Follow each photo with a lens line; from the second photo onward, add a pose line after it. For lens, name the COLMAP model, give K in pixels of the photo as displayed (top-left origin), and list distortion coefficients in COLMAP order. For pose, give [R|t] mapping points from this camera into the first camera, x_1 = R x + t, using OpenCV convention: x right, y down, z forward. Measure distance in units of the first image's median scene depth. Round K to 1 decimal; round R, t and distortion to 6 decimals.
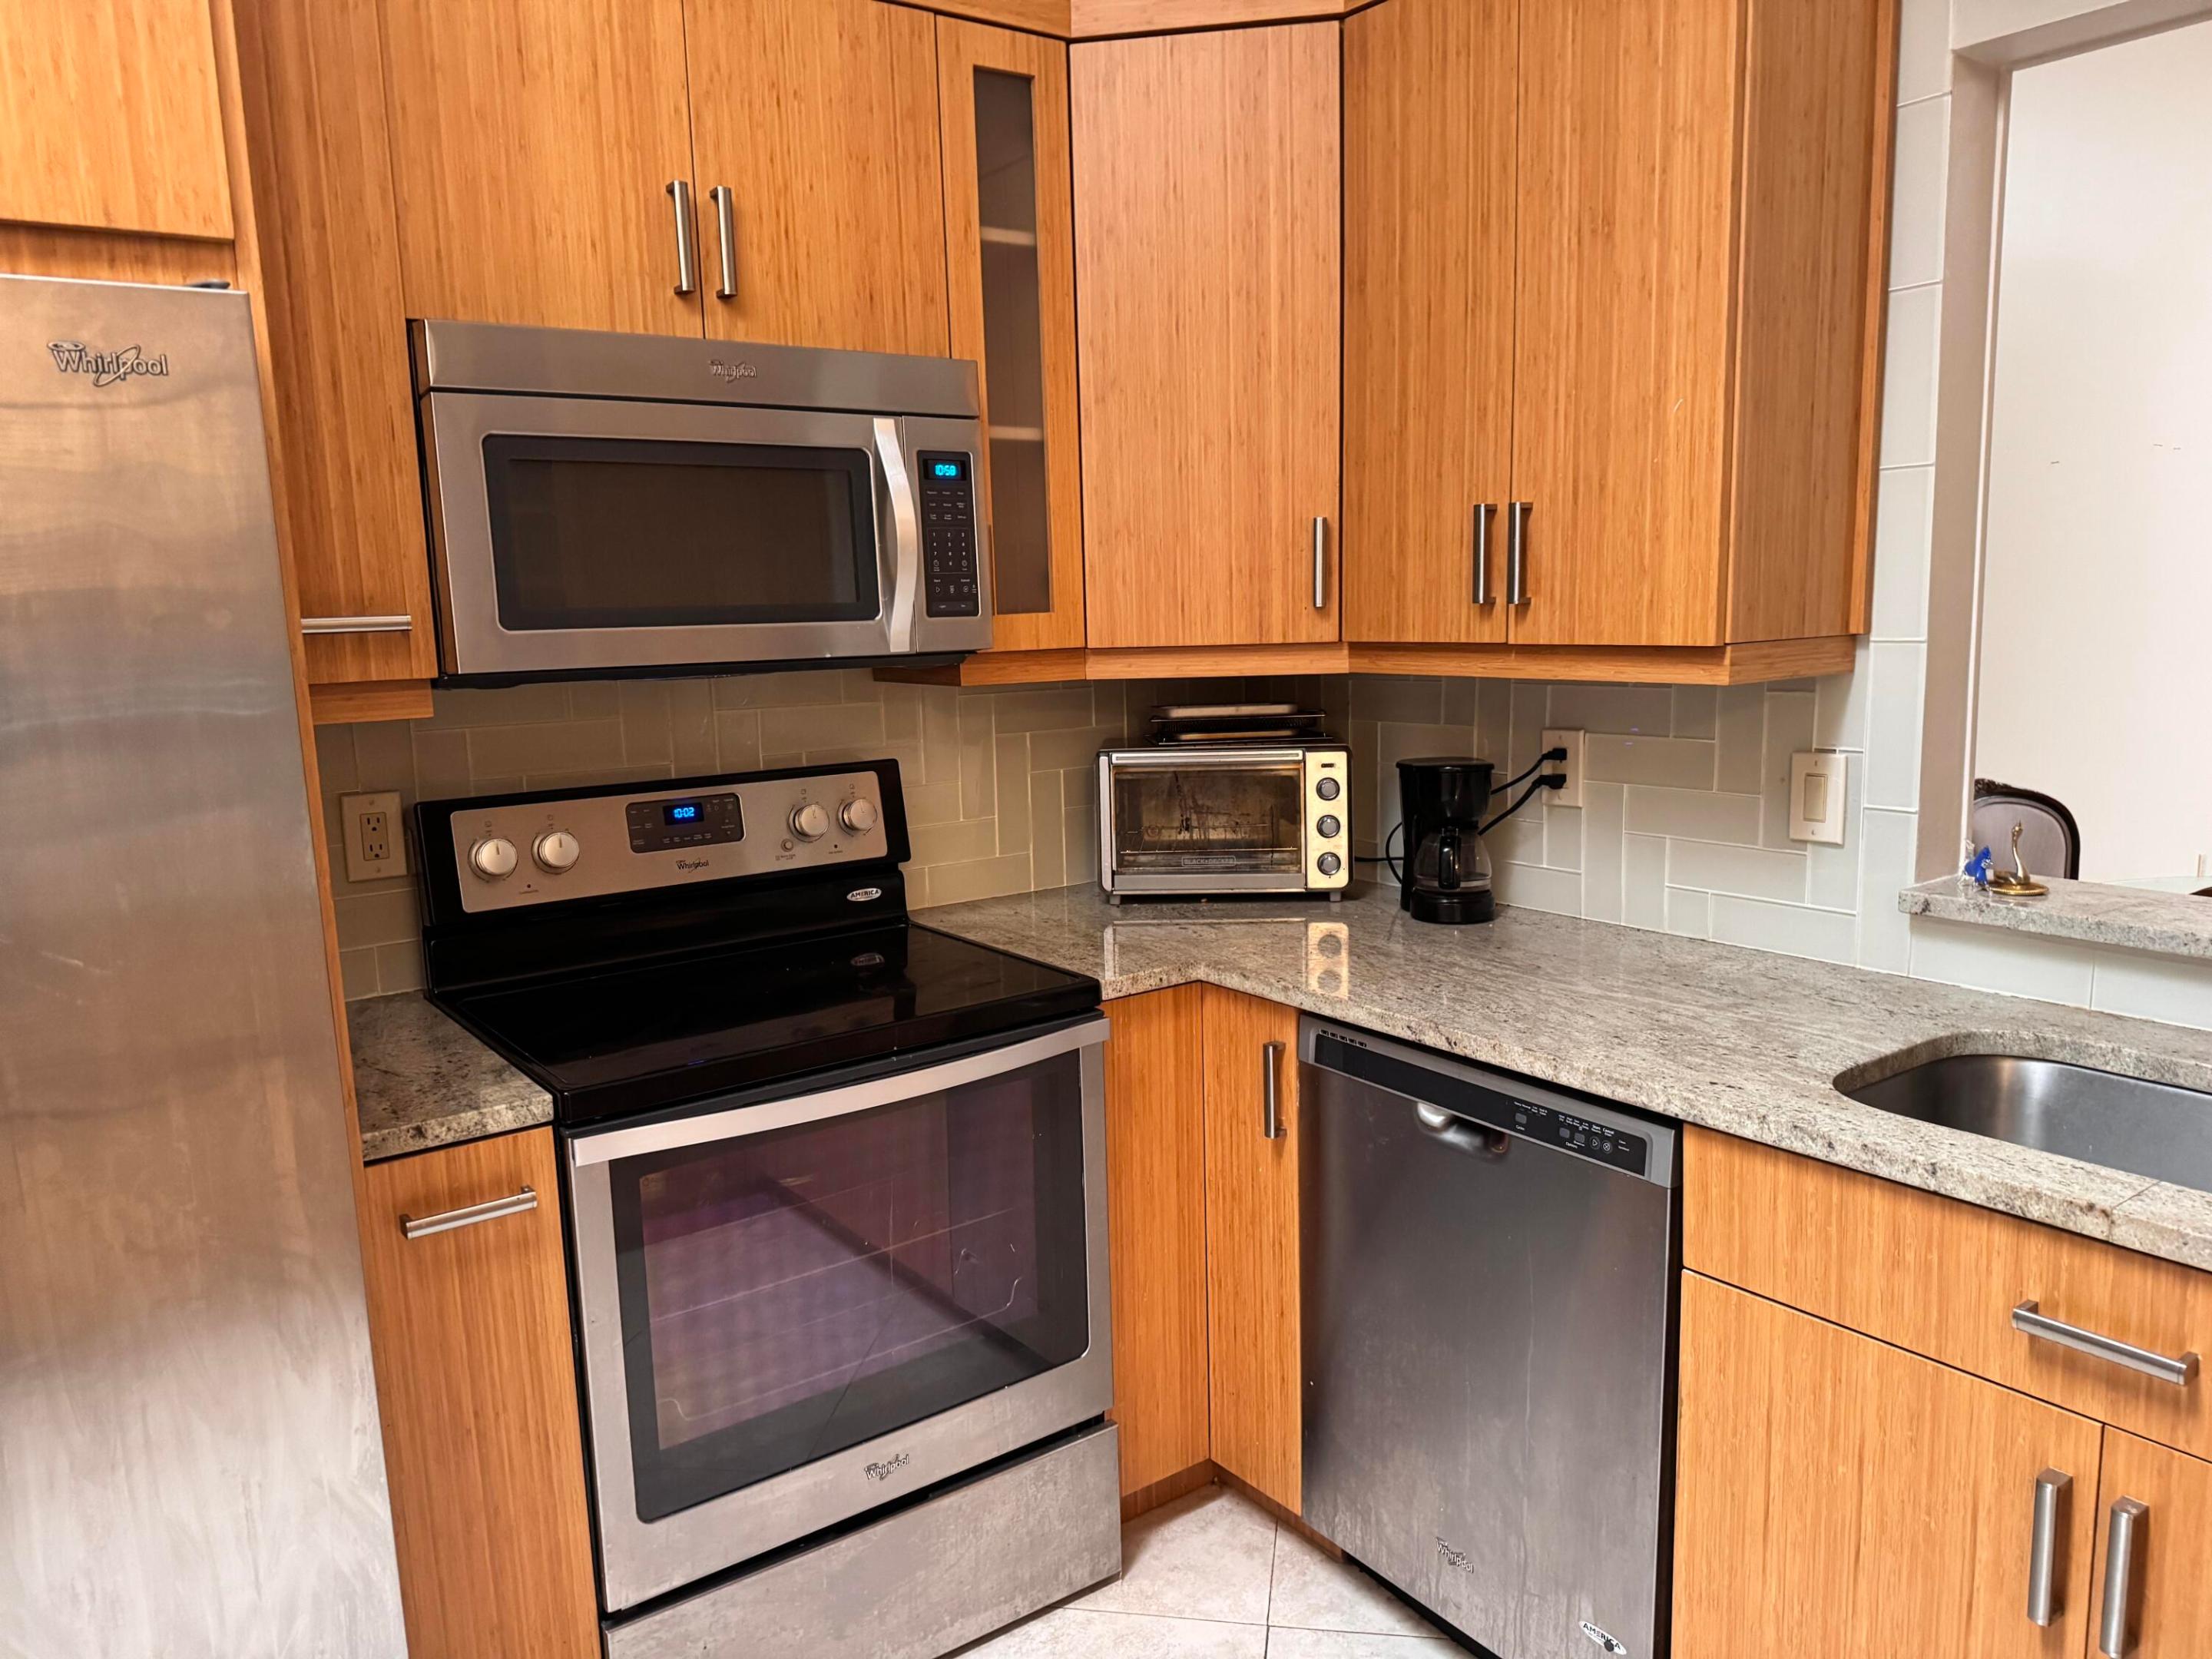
lens RADIAL K [[1563.6, 0, 1067.9], [0, 1563.6, 837.2], [0, 0, 1]] dist [0.005480, -0.030185]
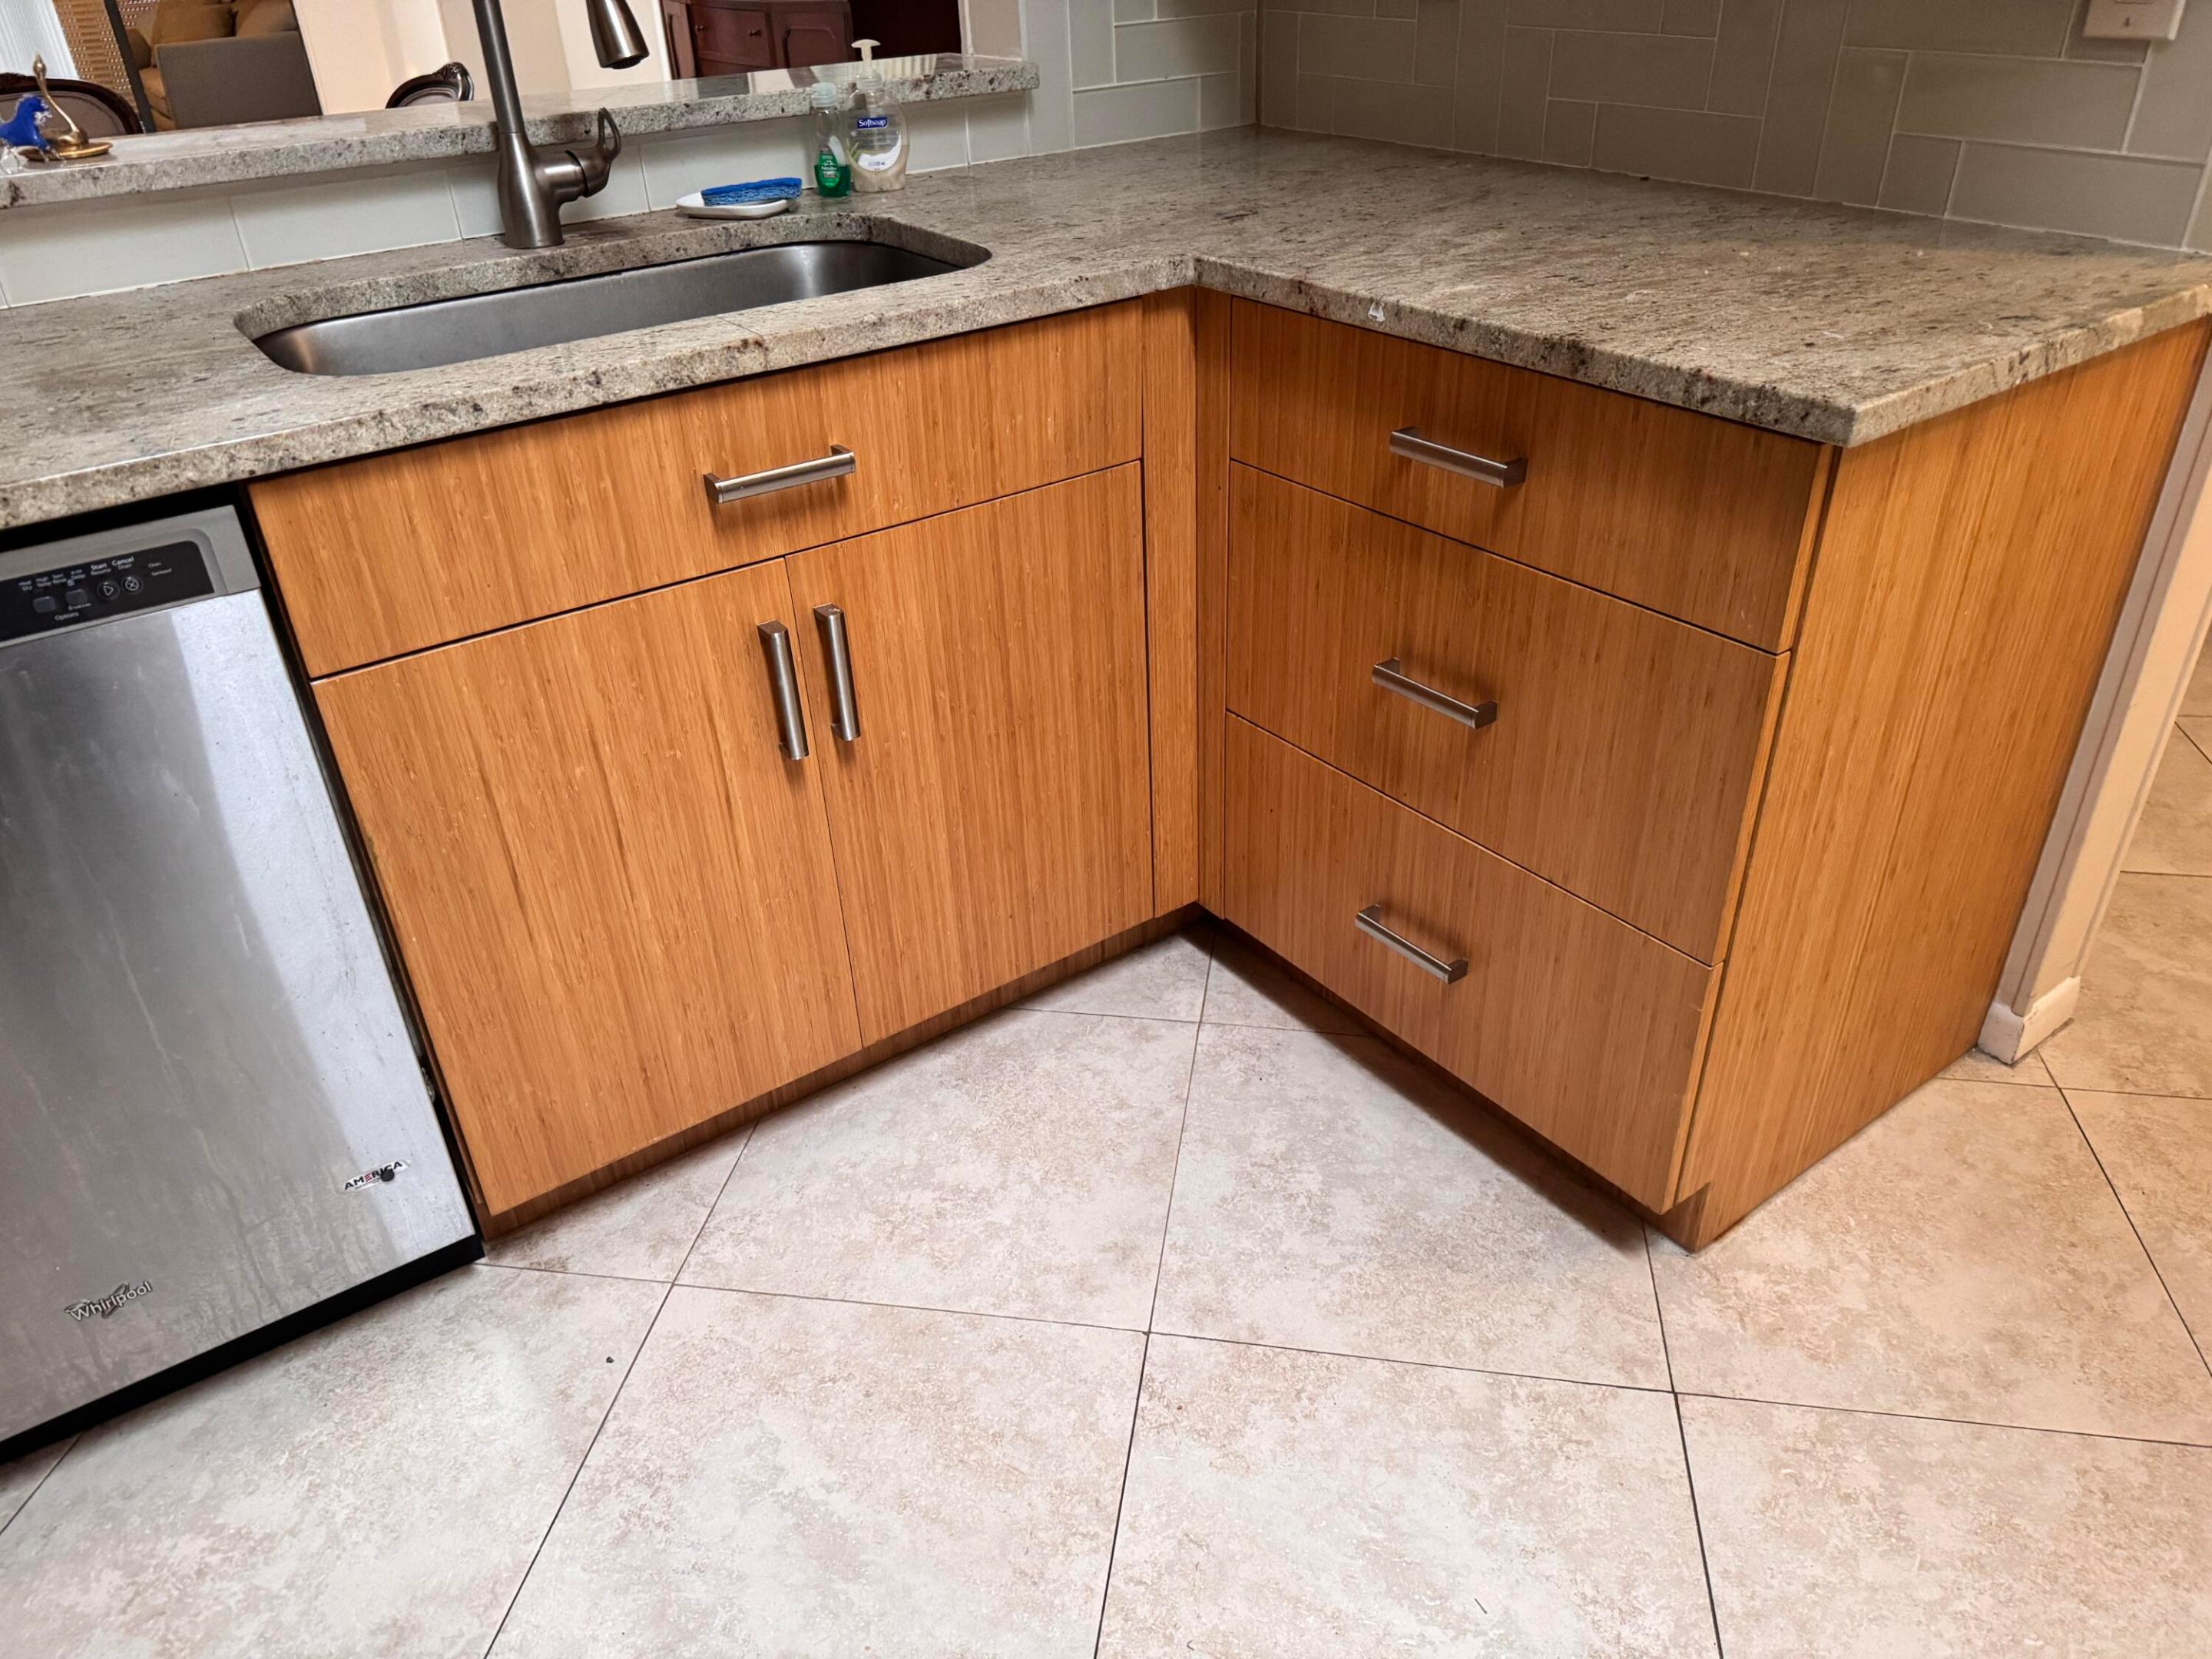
lens RADIAL K [[1561.2, 0, 1114.5], [0, 1561.2, 869.6], [0, 0, 1]] dist [0.012023, -0.035614]
pose [[-0.037522, -0.510527, 0.859043, -0.275585], [0.181464, 0.841875, 0.508250, 0.037388], [-0.982681, 0.174956, 0.061054, 0.533644]]
